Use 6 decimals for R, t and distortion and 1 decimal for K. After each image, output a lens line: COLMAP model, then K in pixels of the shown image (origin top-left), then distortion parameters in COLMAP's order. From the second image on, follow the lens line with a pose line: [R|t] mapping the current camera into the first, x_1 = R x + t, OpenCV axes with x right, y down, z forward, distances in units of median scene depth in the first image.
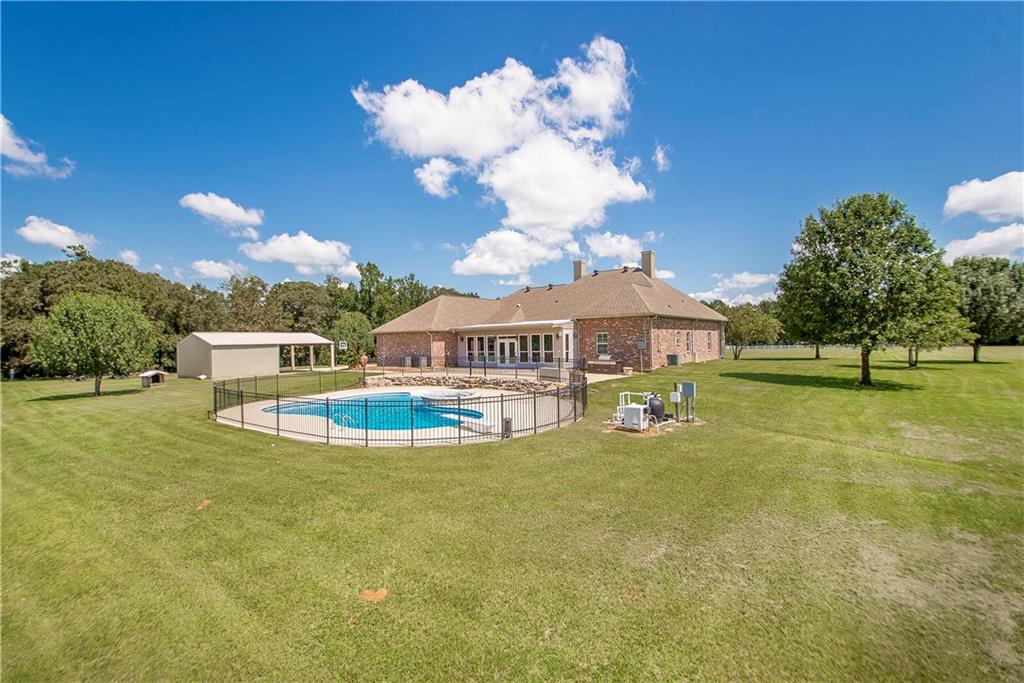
lens RADIAL K [[498.7, 0, 513.1], [0, 498.7, 347.0], [0, 0, 1]] dist [0.019956, -0.000036]
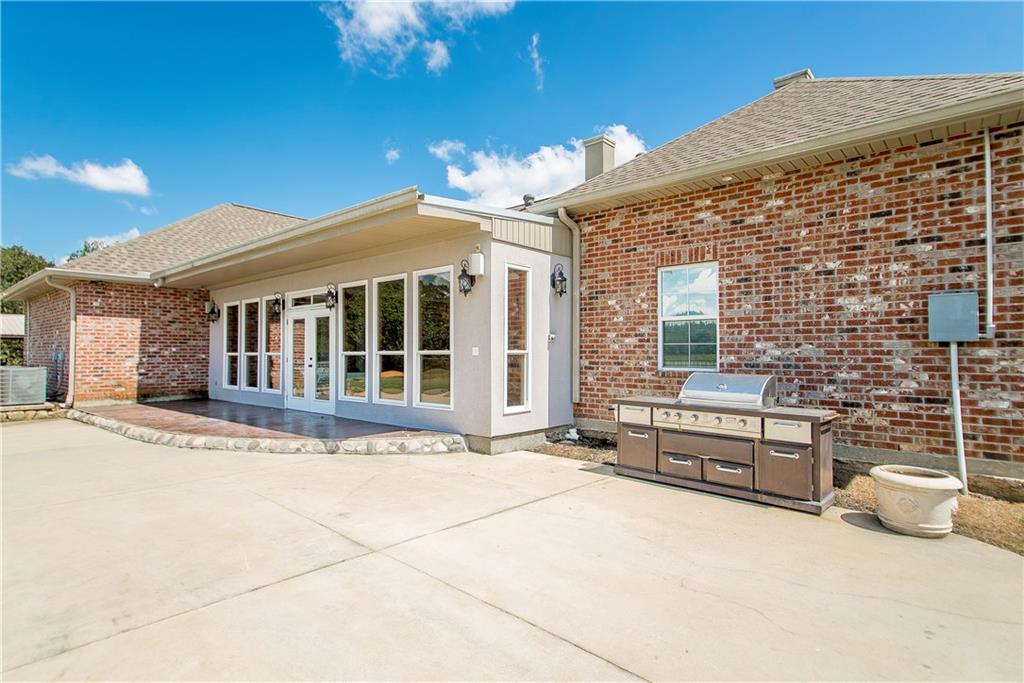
lens RADIAL K [[540.8, 0, 512.0], [0, 540.8, 341.5], [0, 0, 1]] dist [0.000135, -0.000010]
pose [[0.999746, 0.003118, -0.022343, 0.109036], [-0.003267, 0.999973, -0.006616, 0.005461], [0.022321, 0.006687, 0.999728, 0.758208]]
